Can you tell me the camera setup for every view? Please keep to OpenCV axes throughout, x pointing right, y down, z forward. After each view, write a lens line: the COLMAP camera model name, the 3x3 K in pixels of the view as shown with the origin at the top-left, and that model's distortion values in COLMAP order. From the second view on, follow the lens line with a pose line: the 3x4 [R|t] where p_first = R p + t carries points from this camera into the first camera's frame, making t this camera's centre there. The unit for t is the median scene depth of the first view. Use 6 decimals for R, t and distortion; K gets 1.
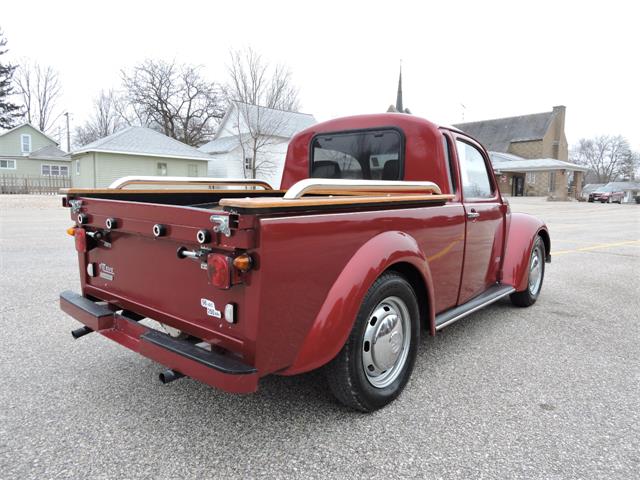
lens RADIAL K [[454.1, 0, 321.1], [0, 454.1, 240.9], [0, 0, 1]] dist [0.004719, -0.008354]
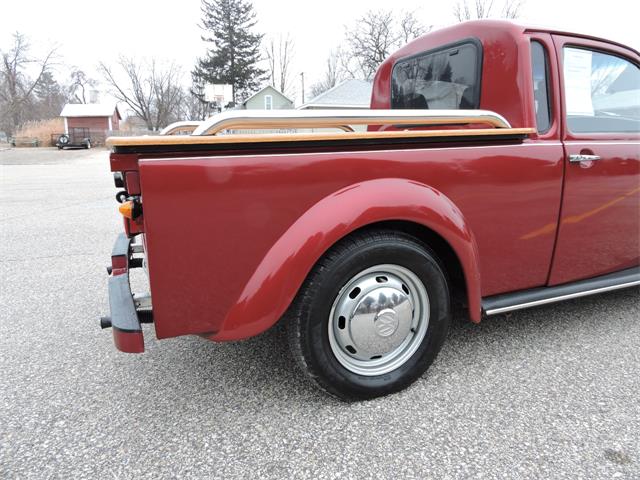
lens RADIAL K [[454.1, 0, 321.7], [0, 454.1, 238.0], [0, 0, 1]] dist [0.004719, -0.008354]
pose [[0.888459, 0.069542, -0.453657, 0.021256], [-0.023595, 0.994068, 0.106174, -0.000041], [0.458350, -0.083627, 0.884829, 0.014356]]
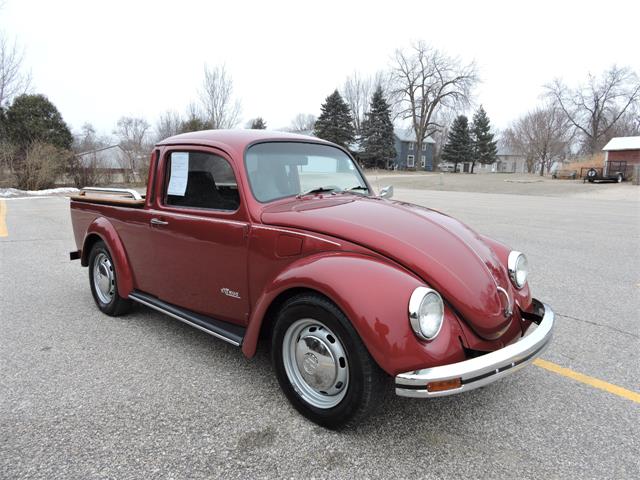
lens RADIAL K [[454.1, 0, 322.3], [0, 454.1, 240.1], [0, 0, 1]] dist [0.004719, -0.008354]
pose [[-0.070753, 0.131277, -0.988818, 0.097533], [-0.115820, 0.983516, 0.138860, -0.014819], [0.990747, 0.124350, -0.054383, 0.102037]]
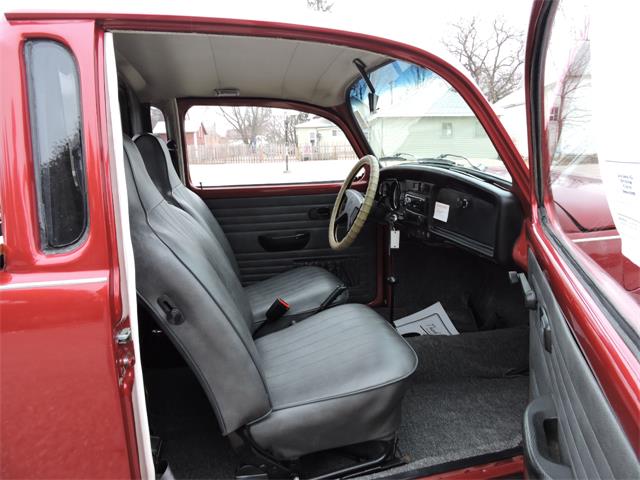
lens RADIAL K [[454.1, 0, 321.7], [0, 454.1, 239.6], [0, 0, 1]] dist [0.004719, -0.008354]
pose [[0.773275, 0.081217, -0.628848, 0.041030], [-0.025626, 0.994956, 0.096988, -0.009167], [0.633553, -0.058883, 0.771456, 0.058918]]
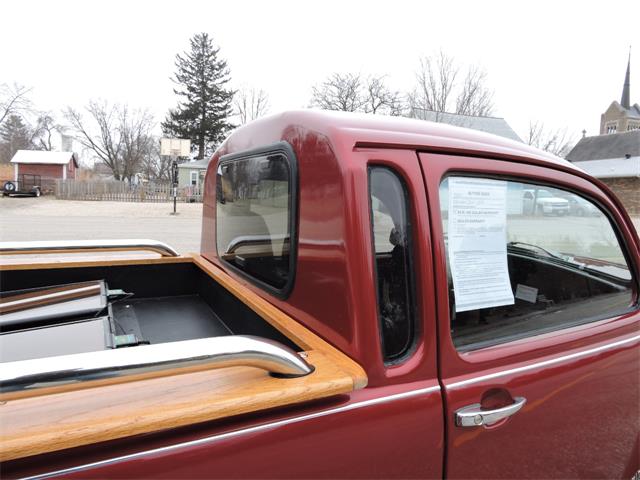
lens RADIAL K [[454.1, 0, 321.4], [0, 454.1, 241.1], [0, 0, 1]] dist [0.004719, -0.008354]
pose [[0.913874, 0.050627, -0.402830, 0.024572], [-0.057462, 0.998336, -0.004891, -0.011770], [0.401912, 0.027617, 0.915262, 0.046017]]
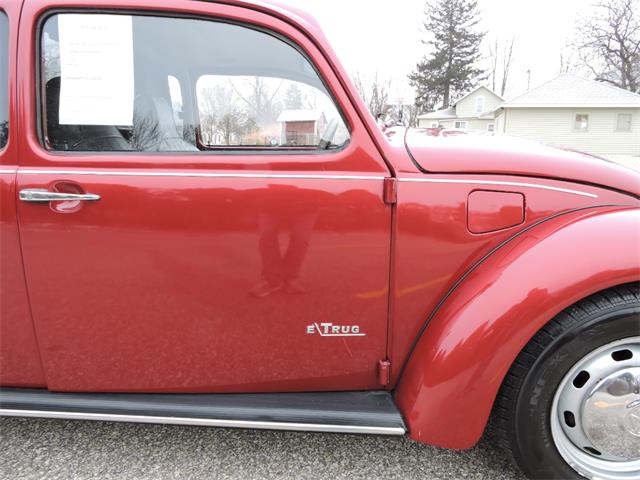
lens RADIAL K [[454.1, 0, 322.0], [0, 454.1, 238.8], [0, 0, 1]] dist [0.004719, -0.008354]
pose [[0.579835, 0.149553, -0.800890, 0.056833], [-0.080293, 0.988712, 0.126494, -0.006326], [0.810768, -0.009039, 0.585298, 0.067061]]
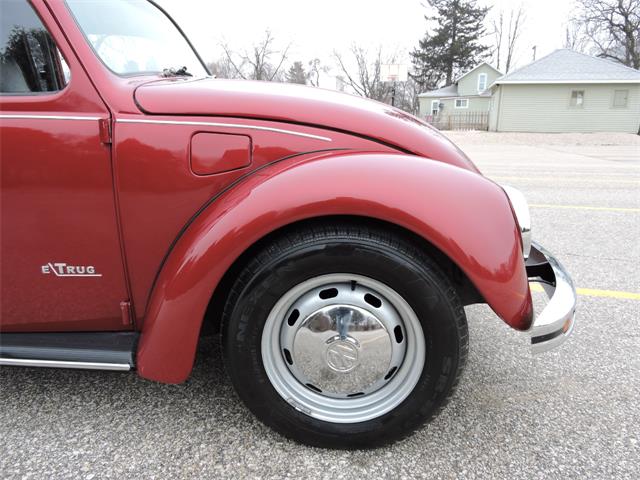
lens RADIAL K [[454.1, 0, 321.3], [0, 454.1, 238.5], [0, 0, 1]] dist [0.004719, -0.008354]
pose [[0.567787, 0.182326, -0.802730, 0.068564], [-0.077993, 0.982691, 0.168035, -0.005238], [0.819473, -0.032801, 0.572179, 0.082193]]
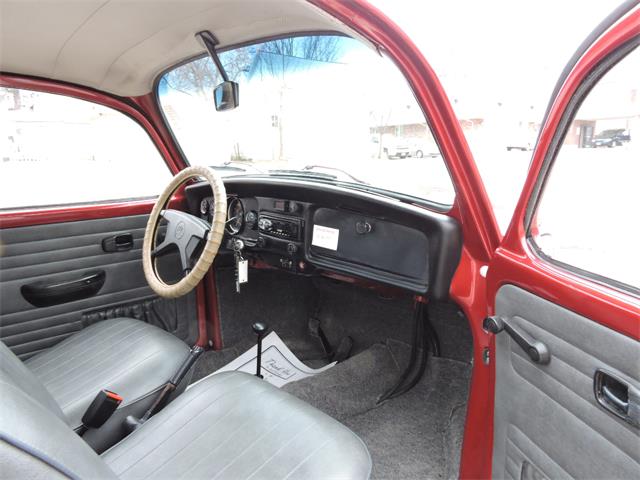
lens RADIAL K [[454.1, 0, 320.5], [0, 454.1, 242.5], [0, 0, 1]] dist [0.004719, -0.008354]
pose [[0.993350, -0.002759, -0.115101, 0.028260], [0.013965, 0.995219, 0.096667, -0.010660], [0.114284, -0.097631, 0.988639, 0.064053]]
